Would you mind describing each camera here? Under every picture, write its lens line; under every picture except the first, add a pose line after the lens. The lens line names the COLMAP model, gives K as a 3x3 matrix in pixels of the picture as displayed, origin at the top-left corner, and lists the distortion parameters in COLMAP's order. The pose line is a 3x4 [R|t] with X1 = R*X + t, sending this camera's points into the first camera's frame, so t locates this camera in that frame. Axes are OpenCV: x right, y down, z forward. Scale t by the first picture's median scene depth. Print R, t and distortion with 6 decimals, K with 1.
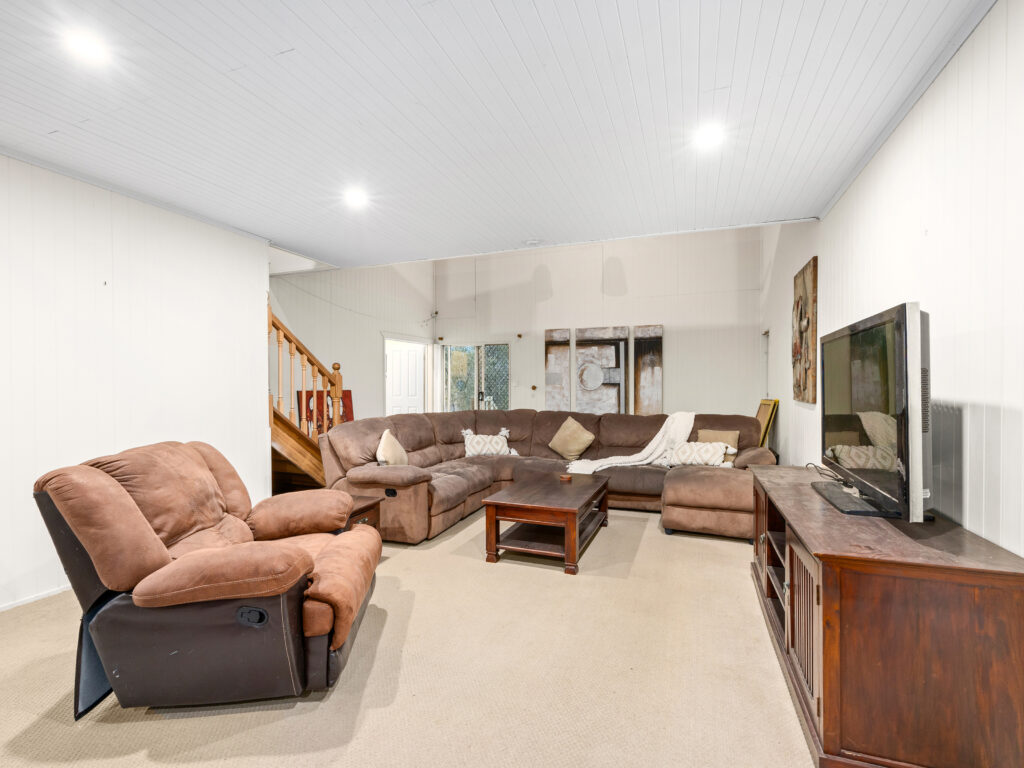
lens RADIAL K [[468.3, 0, 512.0], [0, 468.3, 384.0], [0, 0, 1]] dist [-0.000150, -0.000349]
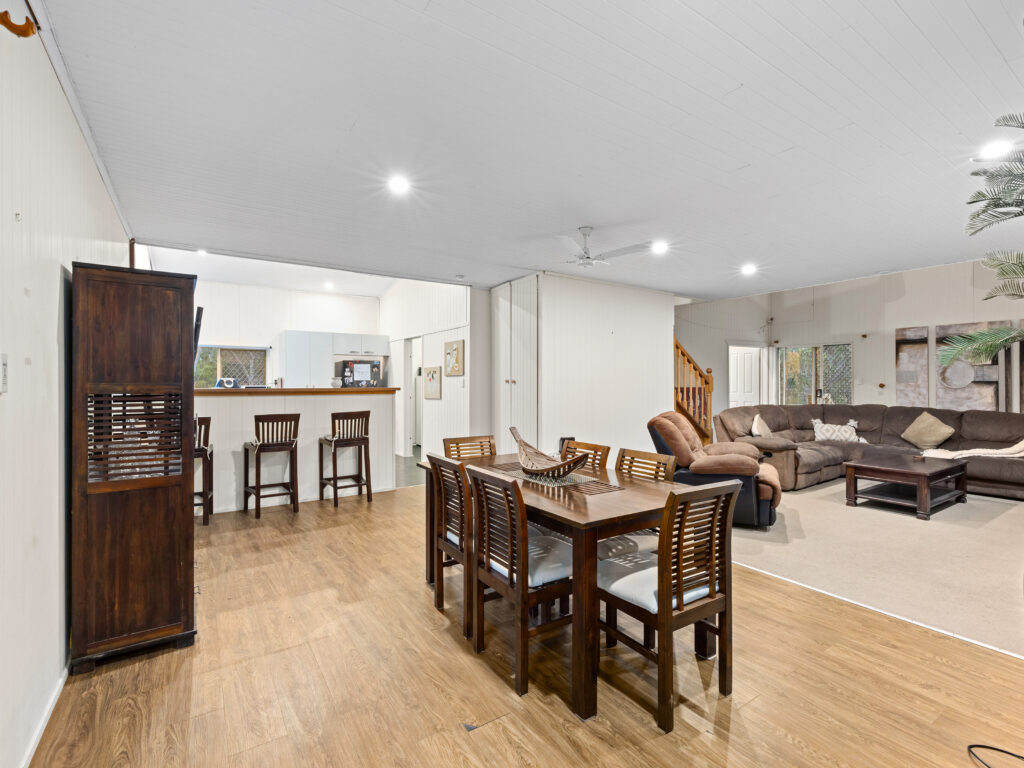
lens RADIAL K [[468.3, 0, 512.0], [0, 468.3, 384.0], [0, 0, 1]] dist [-0.000150, -0.000349]
pose [[0.818749, 0.000146, -0.574152, -0.044380], [0.003548, 0.999980, 0.005313, -0.006353], [0.574141, -0.006387, 0.818731, -0.497277]]
